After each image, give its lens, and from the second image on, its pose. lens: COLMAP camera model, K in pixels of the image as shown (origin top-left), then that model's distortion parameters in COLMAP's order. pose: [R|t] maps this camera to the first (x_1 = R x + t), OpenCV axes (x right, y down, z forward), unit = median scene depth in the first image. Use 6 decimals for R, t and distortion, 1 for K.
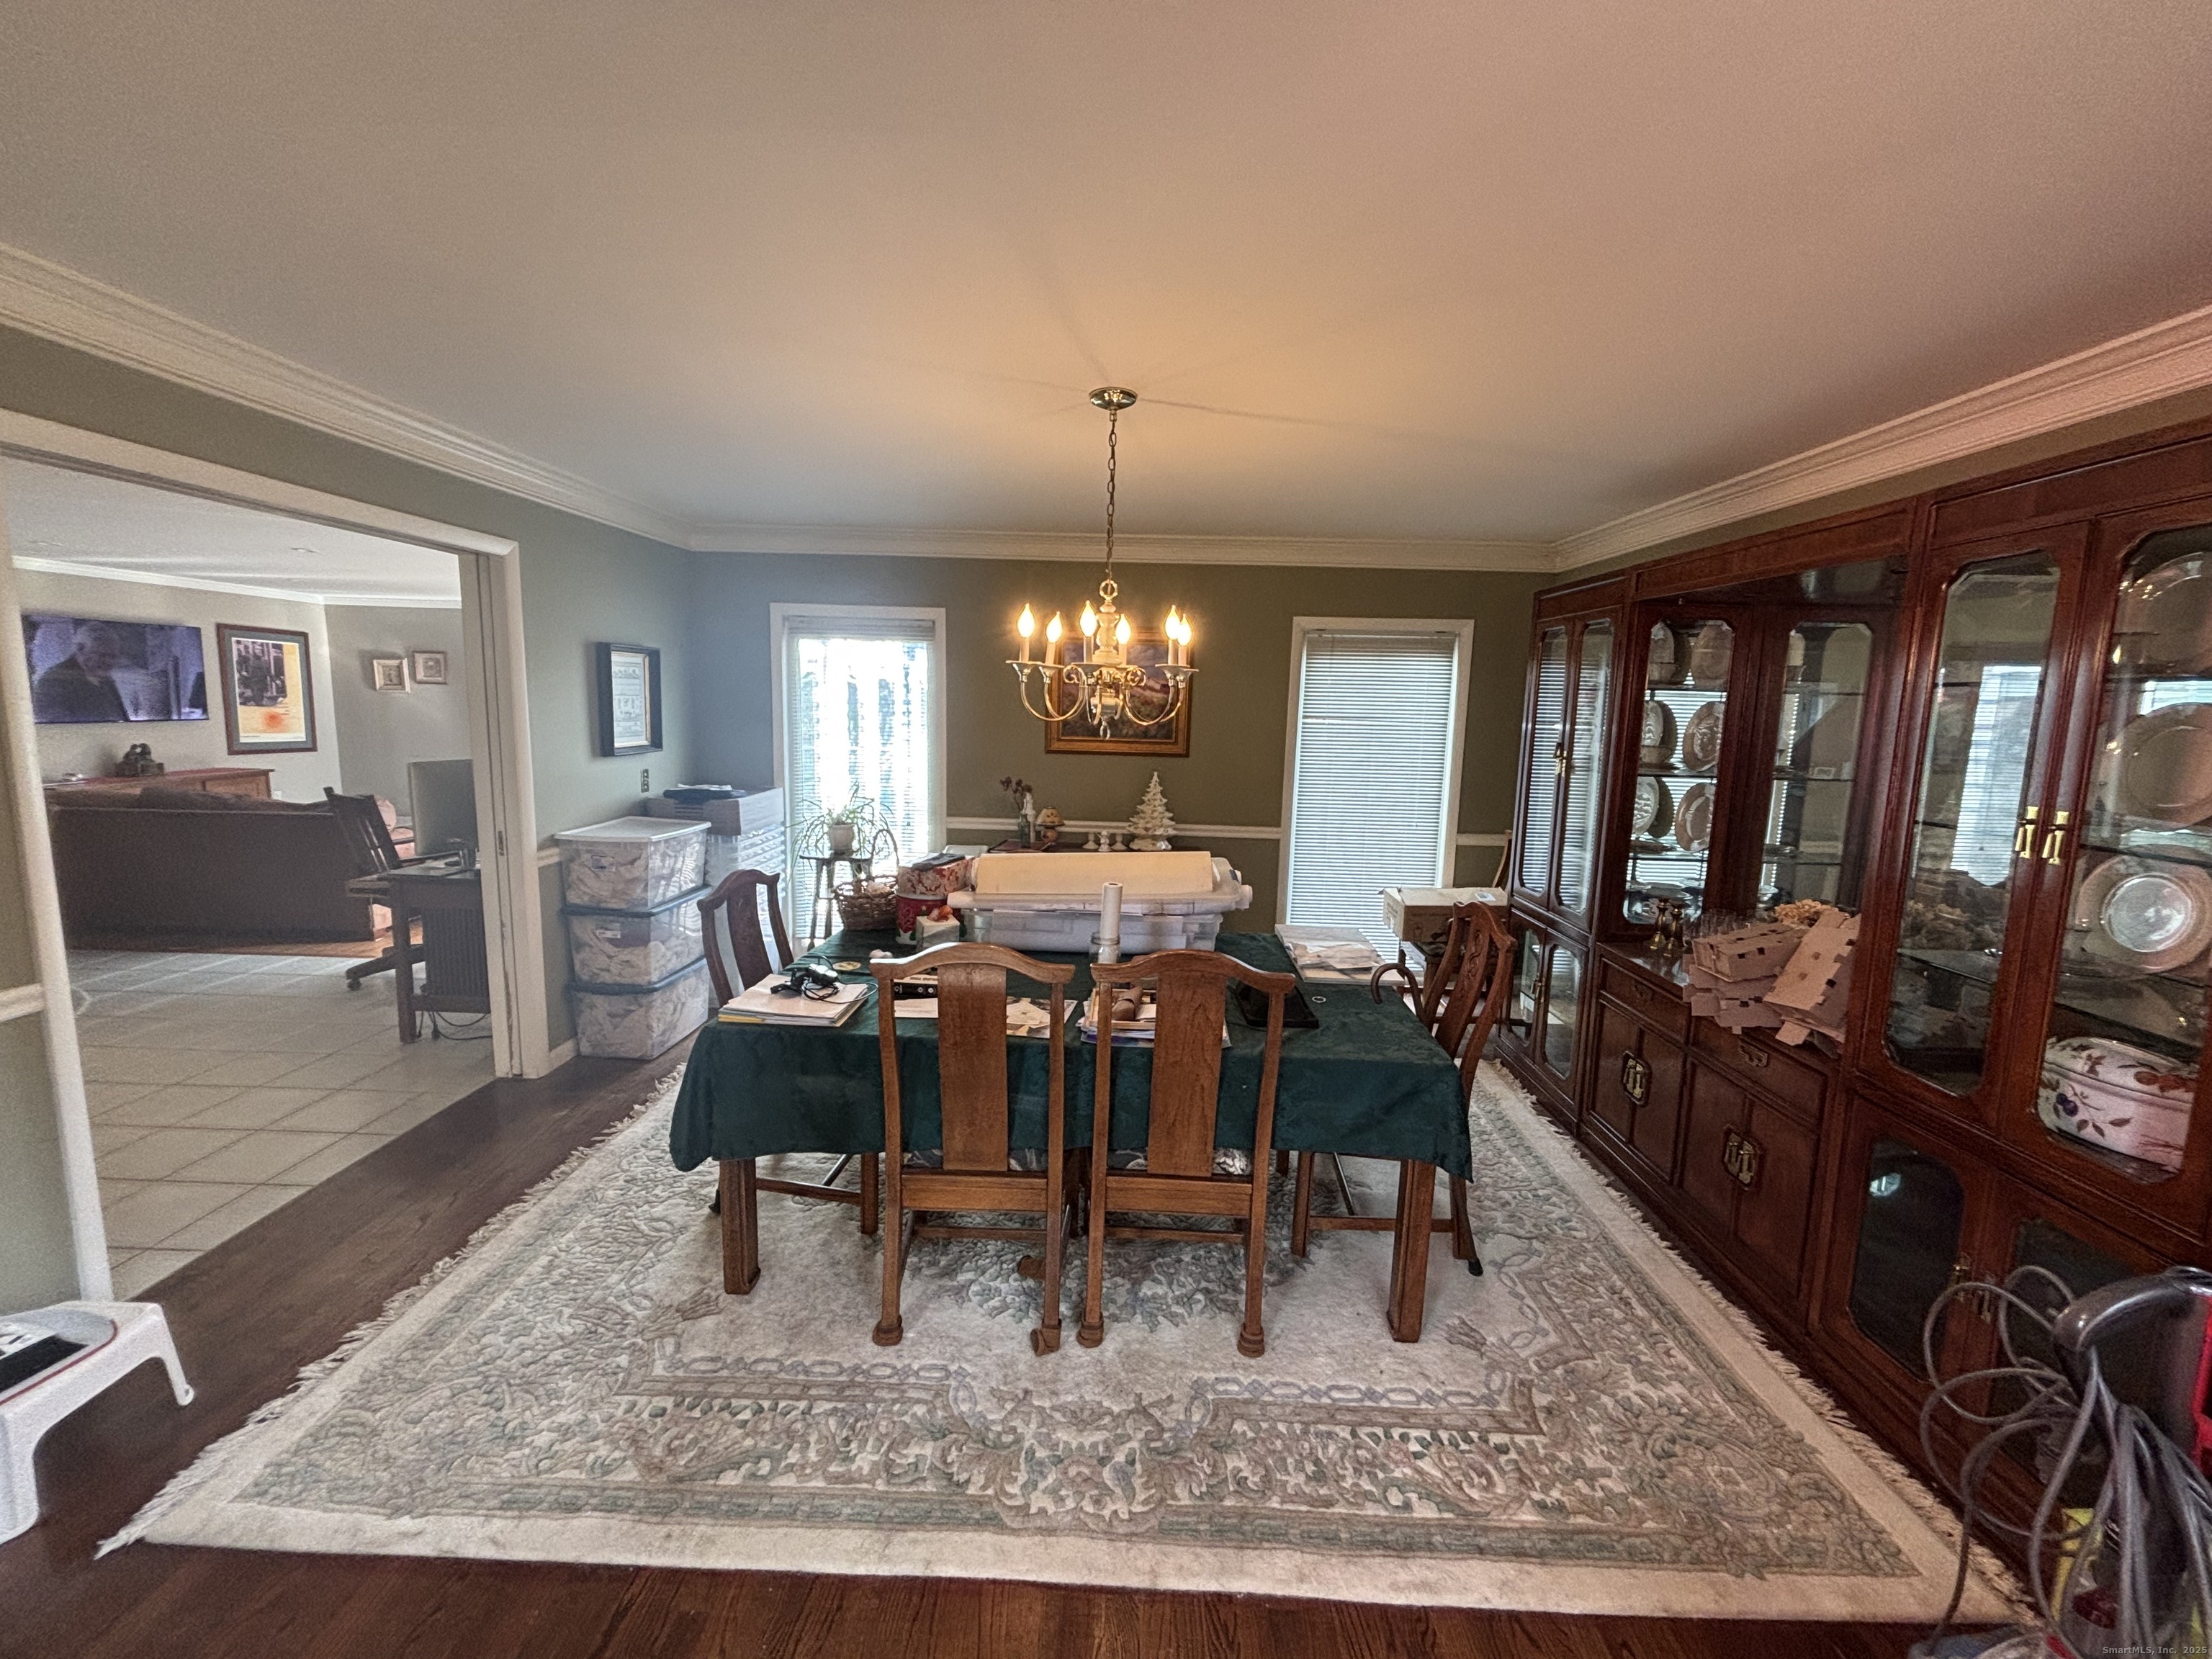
lens RADIAL K [[887.2, 0, 1103.9], [0, 887.2, 827.9], [0, 0, 1]] dist [0.004377, -0.001363]
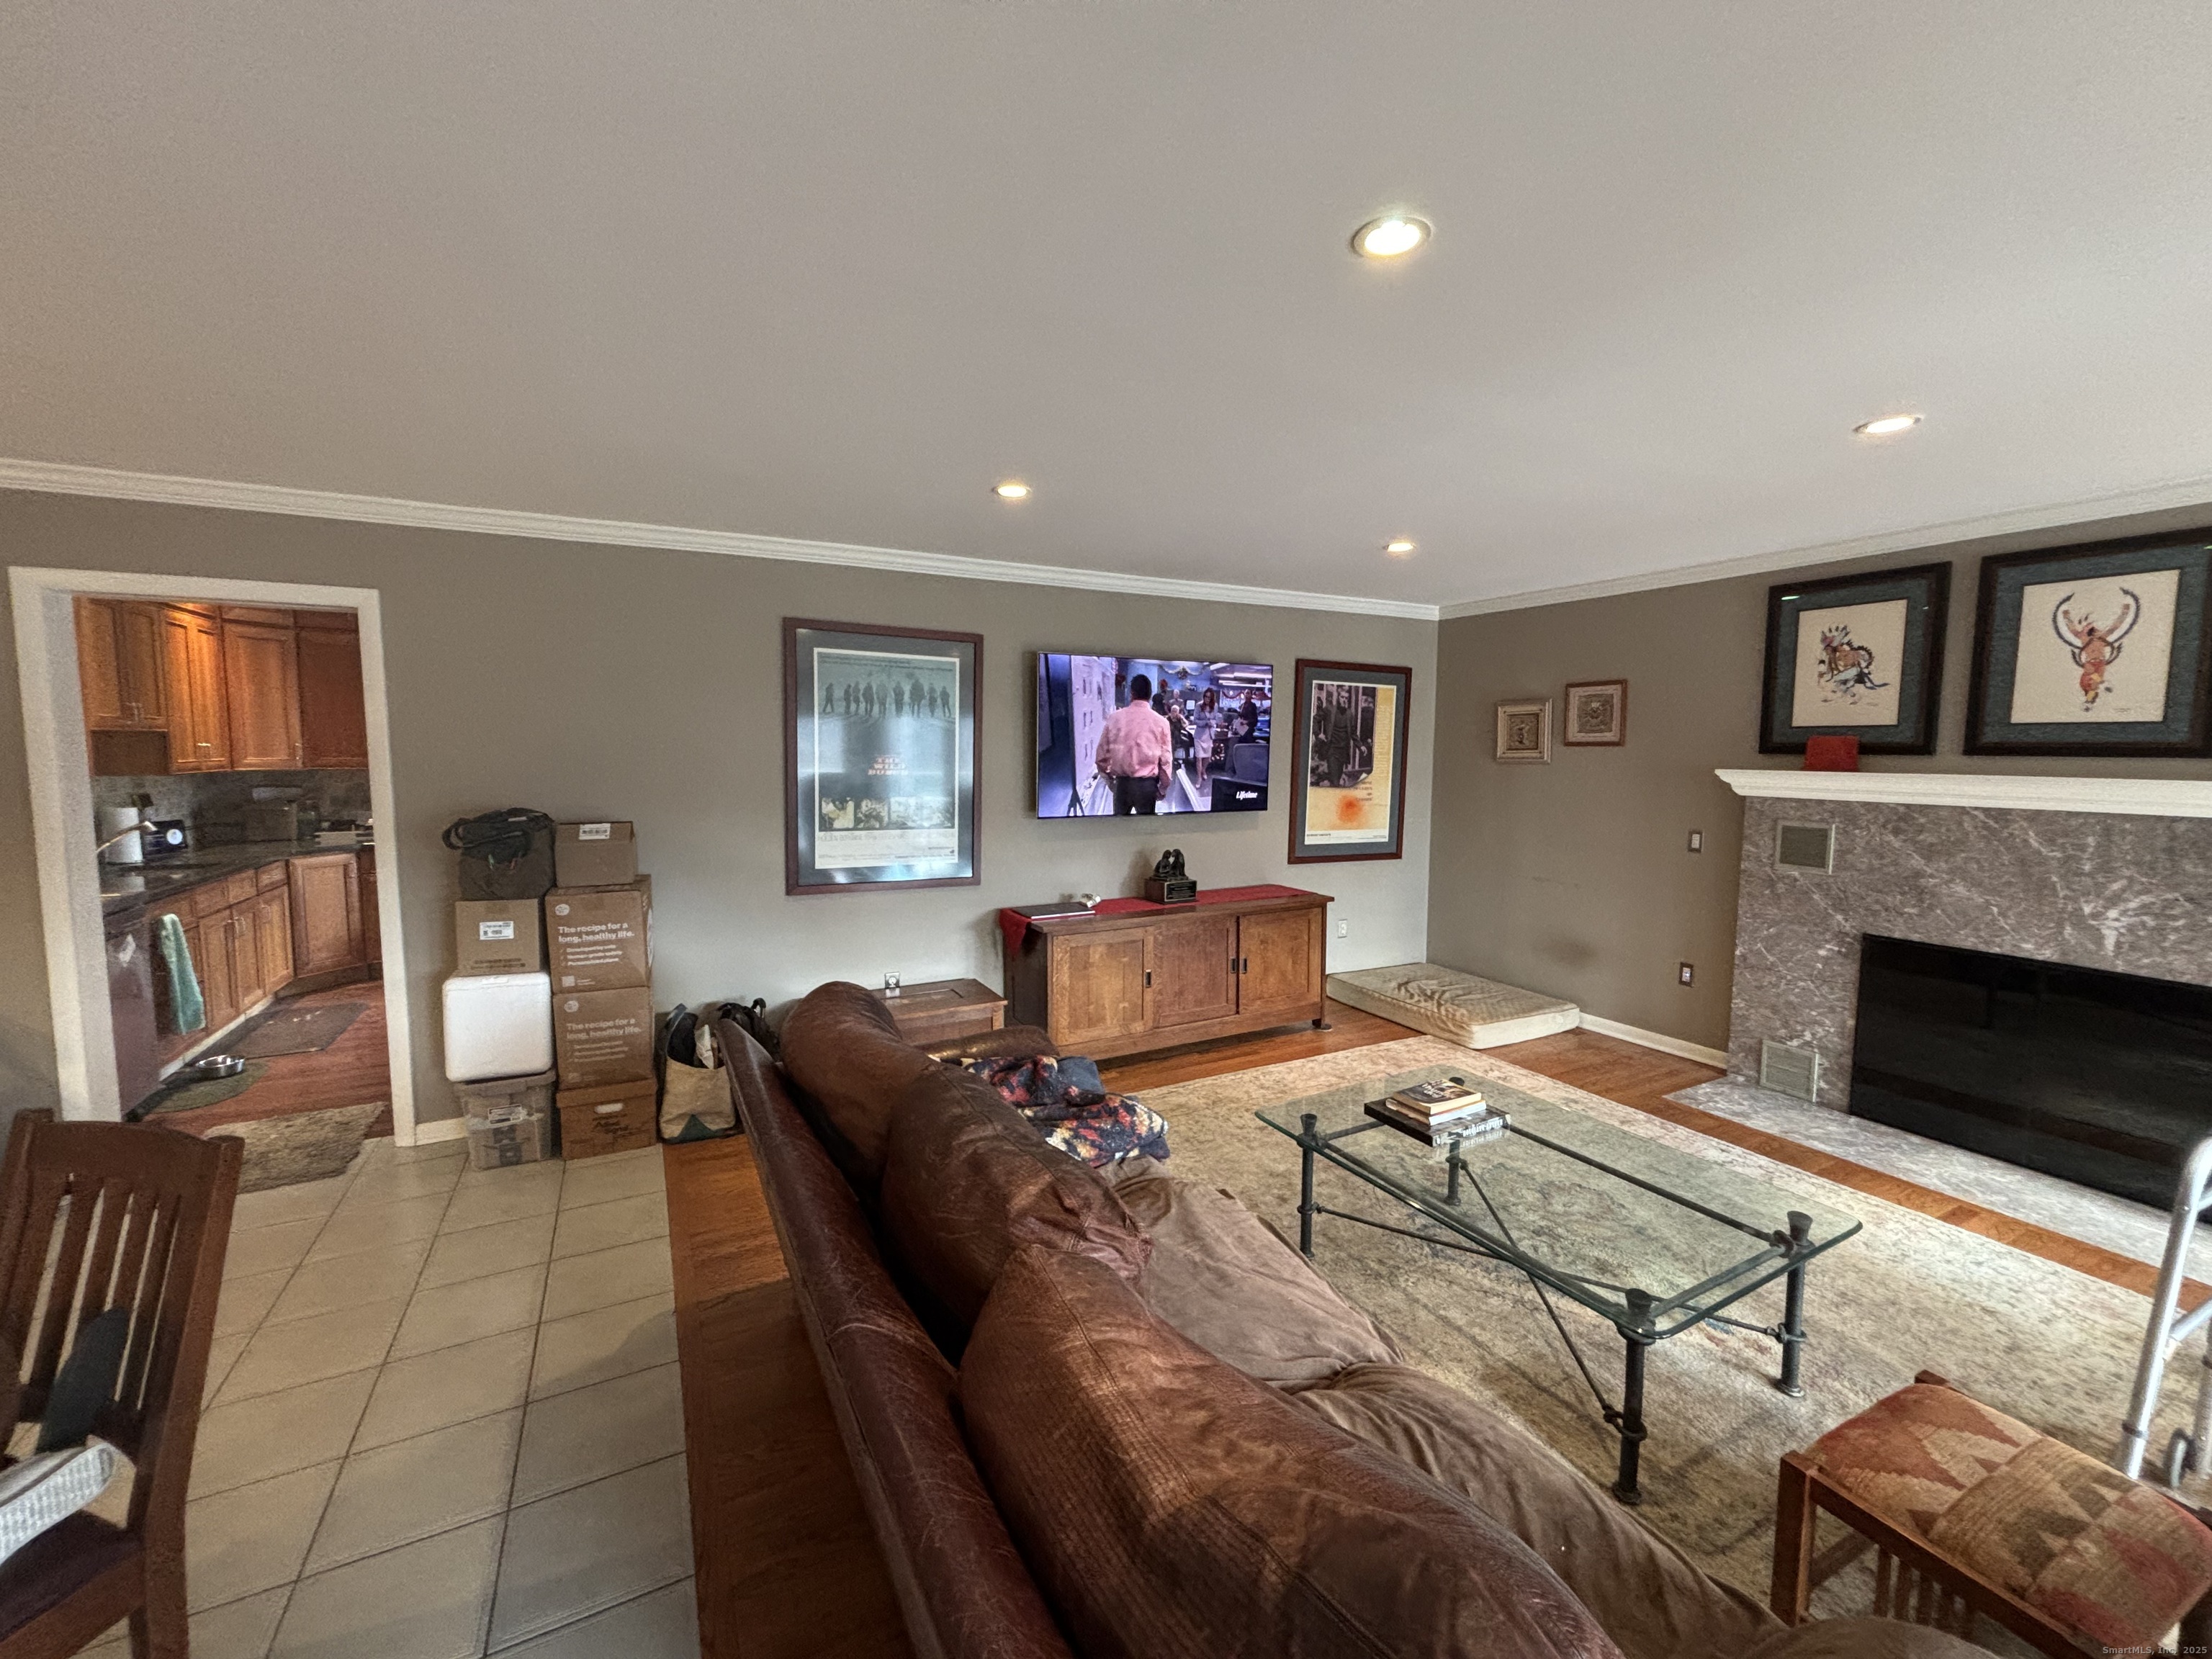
lens RADIAL K [[887.2, 0, 1094.2], [0, 887.2, 825.6], [0, 0, 1]] dist [0.004377, -0.001363]
pose [[0.474671, 0.055433, -0.878416, -0.479443], [-0.117517, 0.993071, -0.000835, -0.089607], [0.872283, 0.103625, 0.477896, 0.556747]]
